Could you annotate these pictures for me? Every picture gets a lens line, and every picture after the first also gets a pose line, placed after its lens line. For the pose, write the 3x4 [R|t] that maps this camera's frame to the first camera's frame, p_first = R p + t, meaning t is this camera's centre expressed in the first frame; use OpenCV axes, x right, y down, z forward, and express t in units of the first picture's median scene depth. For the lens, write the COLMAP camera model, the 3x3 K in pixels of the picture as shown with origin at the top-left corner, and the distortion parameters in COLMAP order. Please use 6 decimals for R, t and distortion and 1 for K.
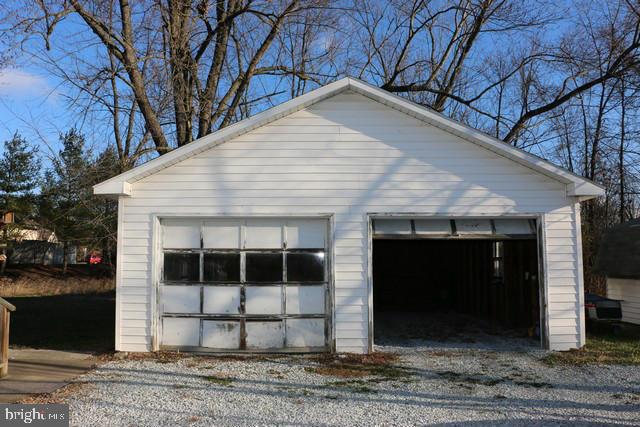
lens RADIAL K [[522.7, 0, 320.0], [0, 522.7, 213.5], [0, 0, 1]] dist [-0.078776, 0.009229]
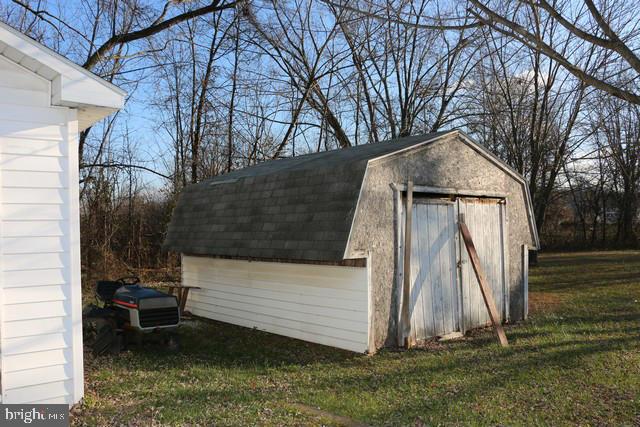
lens RADIAL K [[522.7, 0, 320.0], [0, 522.7, 213.5], [0, 0, 1]] dist [-0.078776, 0.009229]
pose [[0.785163, 0.007919, 0.619238, 0.064636], [-0.045010, 0.998003, 0.044308, 0.006378], [-0.617651, -0.062661, 0.783952, 0.076473]]
